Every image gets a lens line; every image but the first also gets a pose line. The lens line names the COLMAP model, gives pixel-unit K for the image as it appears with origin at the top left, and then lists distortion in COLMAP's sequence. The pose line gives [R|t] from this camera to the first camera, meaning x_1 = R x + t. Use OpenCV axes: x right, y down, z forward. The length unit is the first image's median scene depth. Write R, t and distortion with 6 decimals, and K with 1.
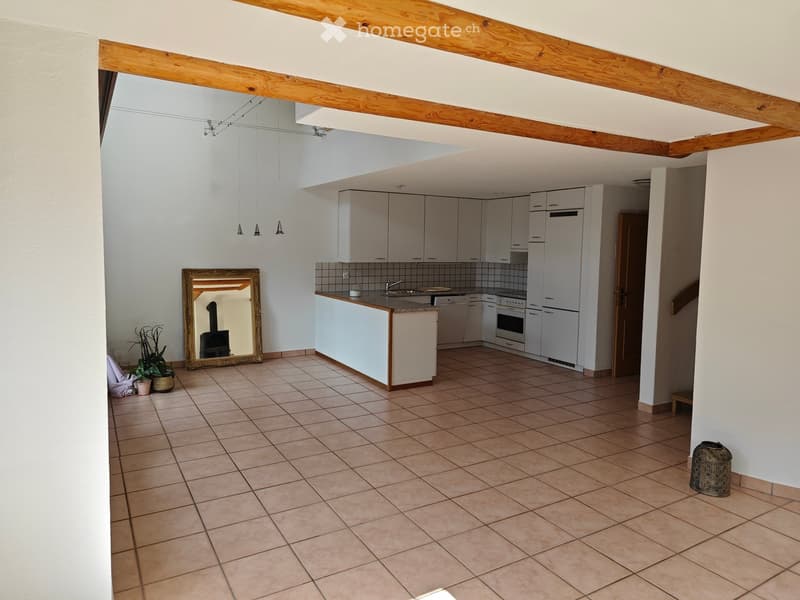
lens RADIAL K [[536.1, 0, 402.7], [0, 536.1, 297.9], [0, 0, 1]] dist [0.001973, -0.005854]
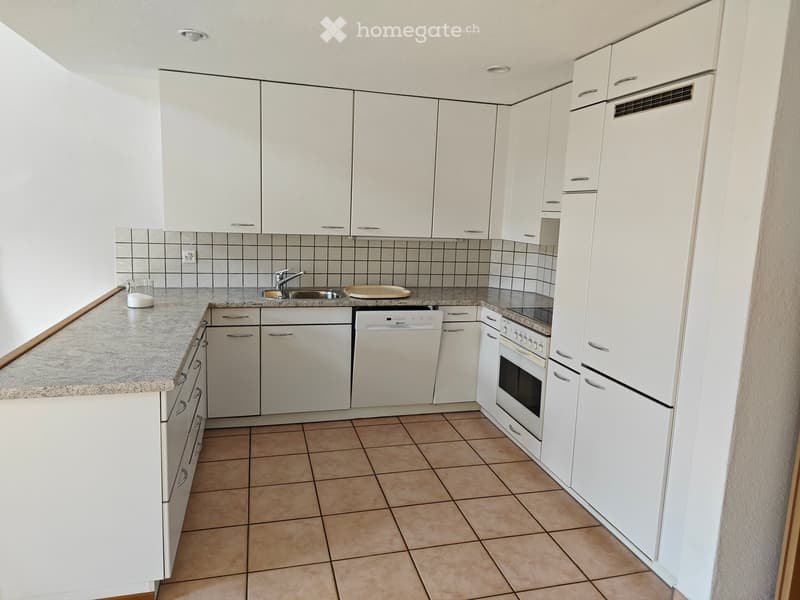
lens RADIAL K [[536.1, 0, 397.7], [0, 536.1, 300.3], [0, 0, 1]] dist [0.001973, -0.005854]
pose [[0.965076, 0.065856, -0.253557, 0.206996], [-0.050110, 0.996421, 0.068071, -0.043669], [0.257132, -0.052988, 0.964922, 0.547573]]
